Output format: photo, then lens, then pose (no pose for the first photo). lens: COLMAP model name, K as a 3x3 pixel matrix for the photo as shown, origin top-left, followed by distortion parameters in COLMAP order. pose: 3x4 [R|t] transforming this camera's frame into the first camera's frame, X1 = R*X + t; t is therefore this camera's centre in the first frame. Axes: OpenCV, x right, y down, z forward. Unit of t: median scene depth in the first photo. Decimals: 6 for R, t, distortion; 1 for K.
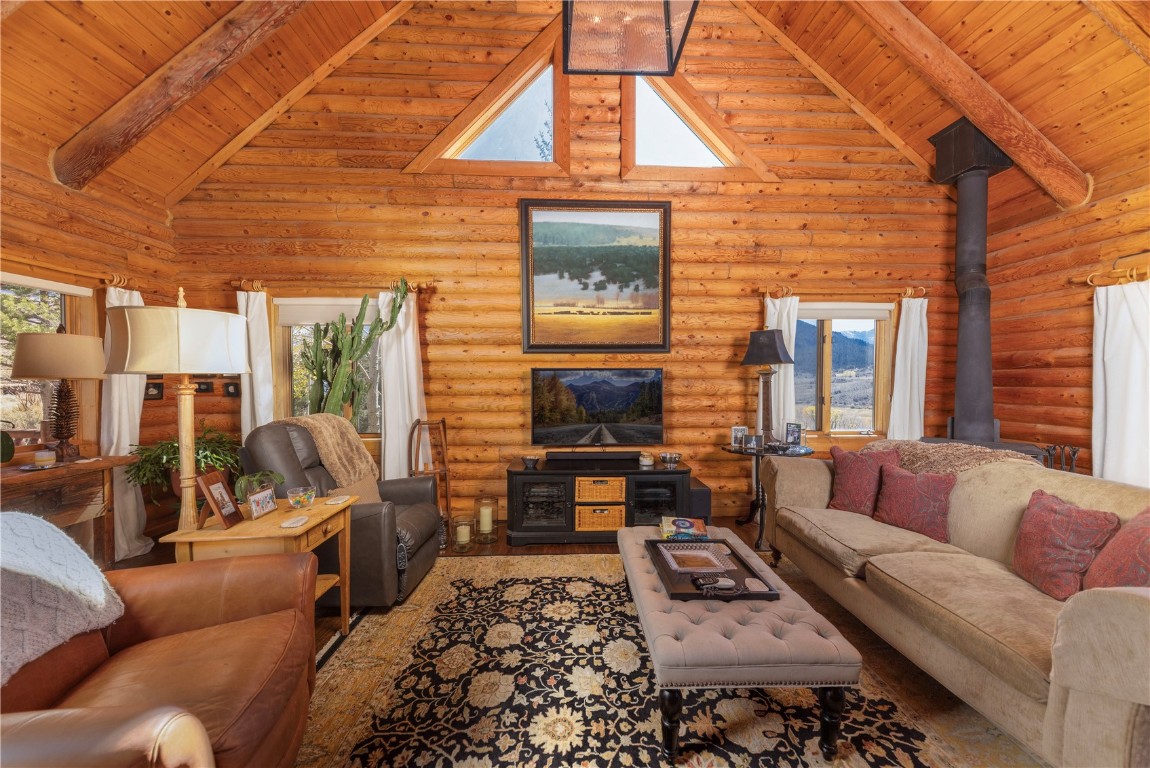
lens RADIAL K [[425.9, 0, 576.0], [0, 425.9, 386.1], [0, 0, 1]] dist [0.001521, -0.000069]
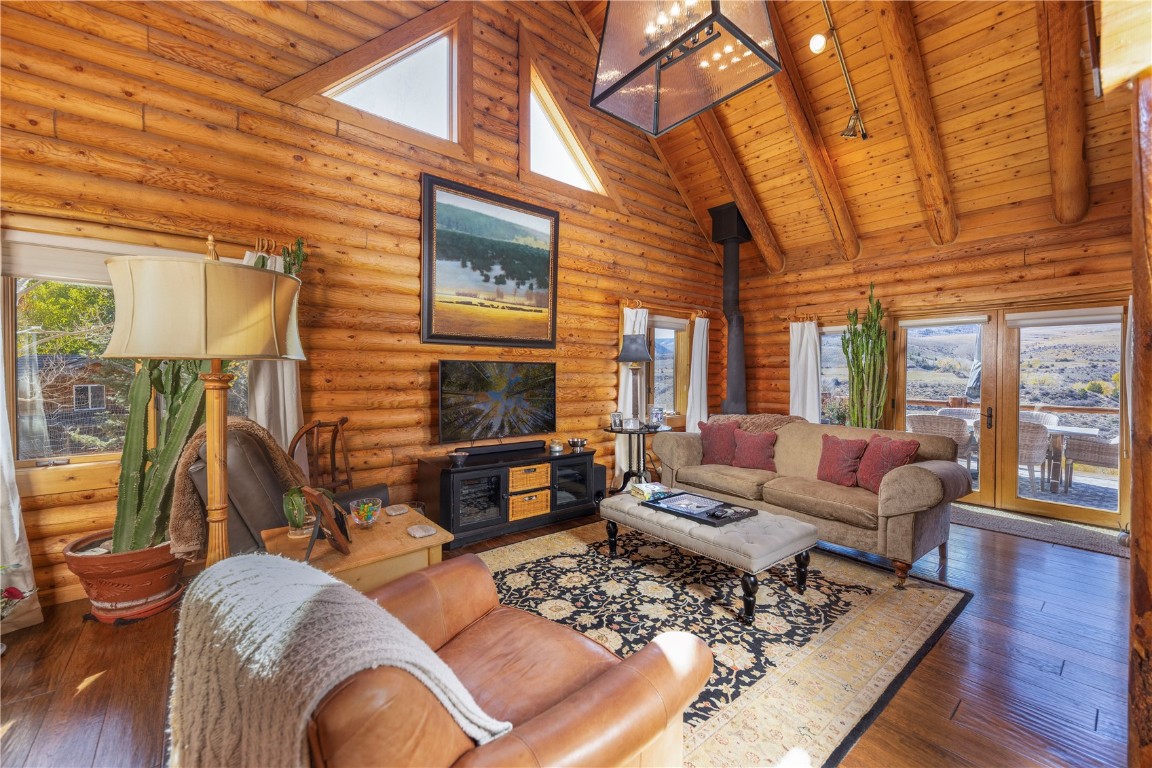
lens RADIAL K [[457.2, 0, 579.6], [0, 457.2, 380.2], [0, 0, 1]] dist [-0.002788, -0.000603]
pose [[0.797780, -0.000150, 0.602949, -0.448557], [0.002987, 0.999989, -0.003703, 0.006820], [-0.602941, 0.004755, 0.797771, 0.023907]]
